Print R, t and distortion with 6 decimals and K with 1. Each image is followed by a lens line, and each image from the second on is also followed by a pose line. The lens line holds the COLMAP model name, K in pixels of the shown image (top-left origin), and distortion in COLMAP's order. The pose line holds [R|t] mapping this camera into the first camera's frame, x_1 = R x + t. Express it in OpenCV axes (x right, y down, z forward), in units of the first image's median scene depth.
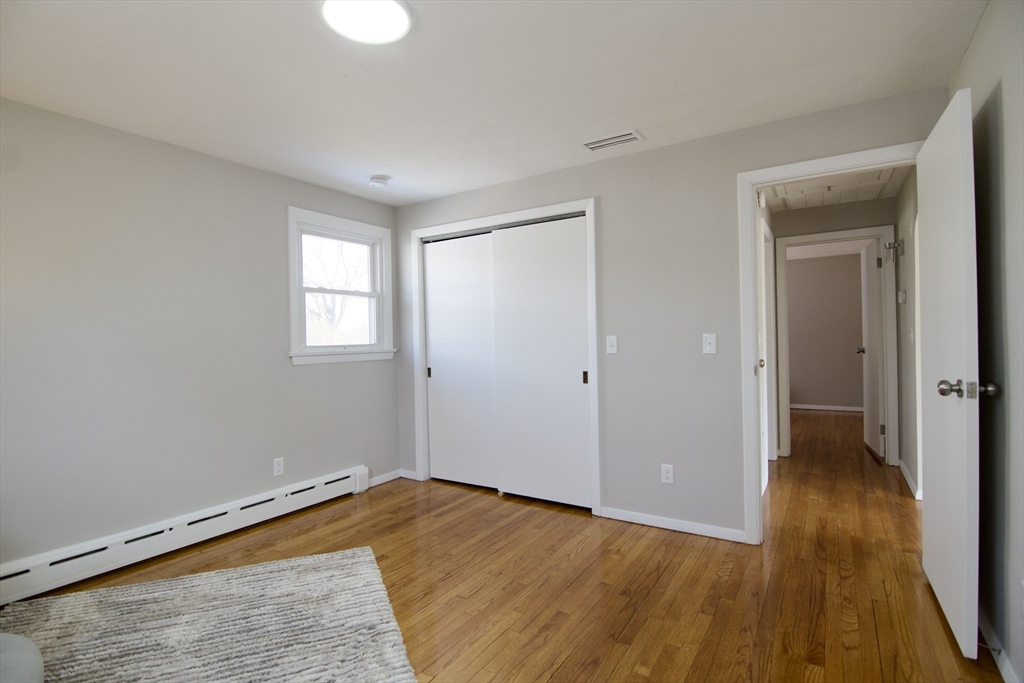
lens RADIAL K [[500.5, 0, 513.4], [0, 500.5, 340.0], [0, 0, 1]] dist [-0.004294, -0.008988]
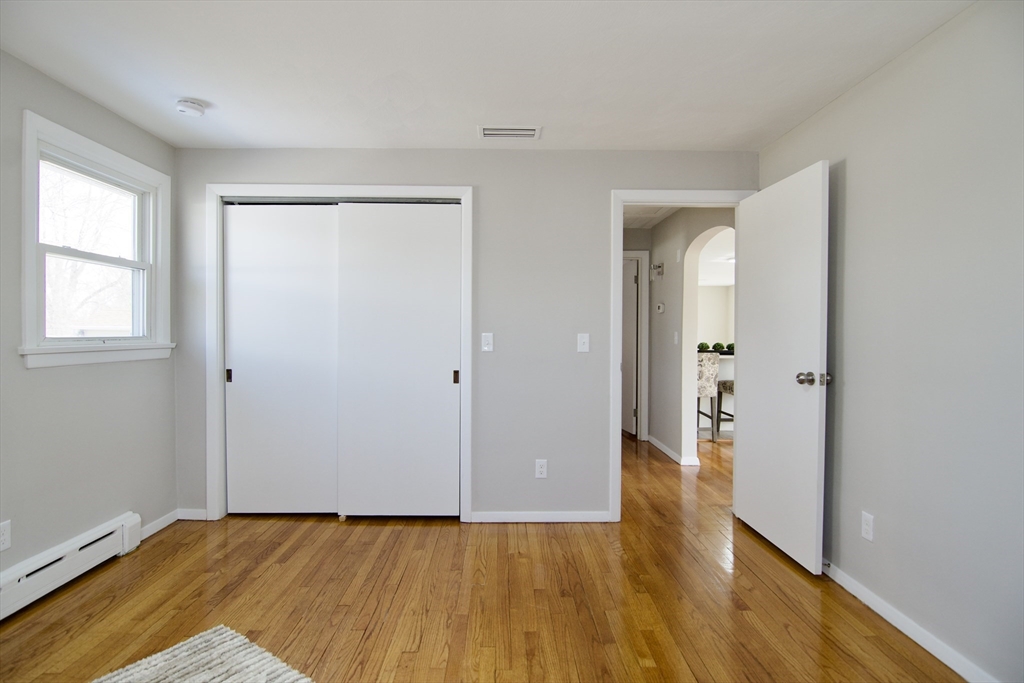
lens RADIAL K [[500.5, 0, 511.3], [0, 500.5, 340.6], [0, 0, 1]] dist [-0.004294, -0.008988]
pose [[0.831727, 0.015593, 0.554966, -0.283866], [-0.018953, 0.999820, 0.000312, 0.004365], [-0.554862, -0.010778, 0.831873, 0.161915]]
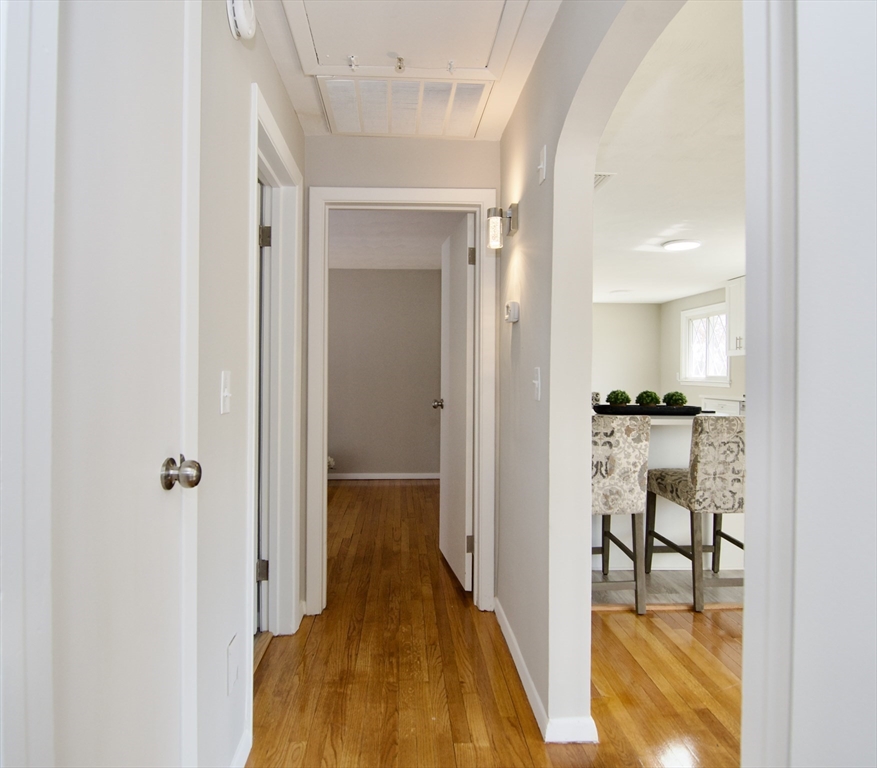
lens RADIAL K [[567.4, 0, 431.5], [0, 567.4, 376.1], [0, 0, 1]] dist [-0.000155, -0.000282]
pose [[0.813867, 0.023193, 0.580588, 0.409005], [-0.021272, 0.999723, -0.010117, -0.008806], [-0.580662, -0.004116, 0.814134, 0.630146]]
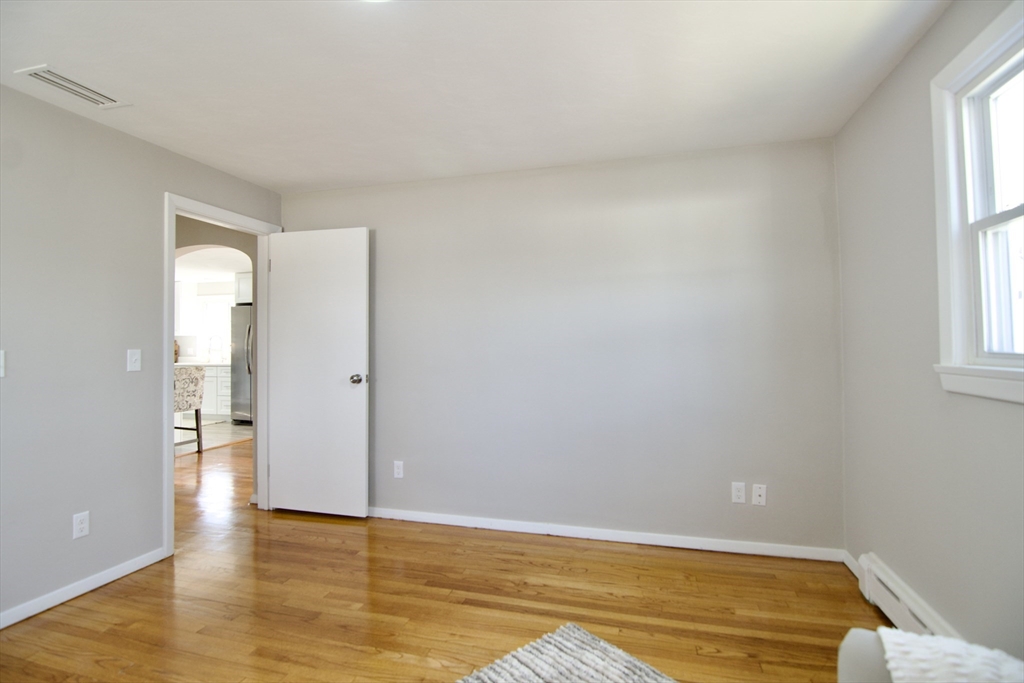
lens RADIAL K [[500.5, 0, 513.7], [0, 500.5, 339.0], [0, 0, 1]] dist [-0.004294, -0.008988]
pose [[-0.290673, 0.032802, 0.956260, -0.584481], [0.014883, 0.999446, -0.029759, 0.005160], [-0.956707, 0.005582, -0.291000, 0.507853]]
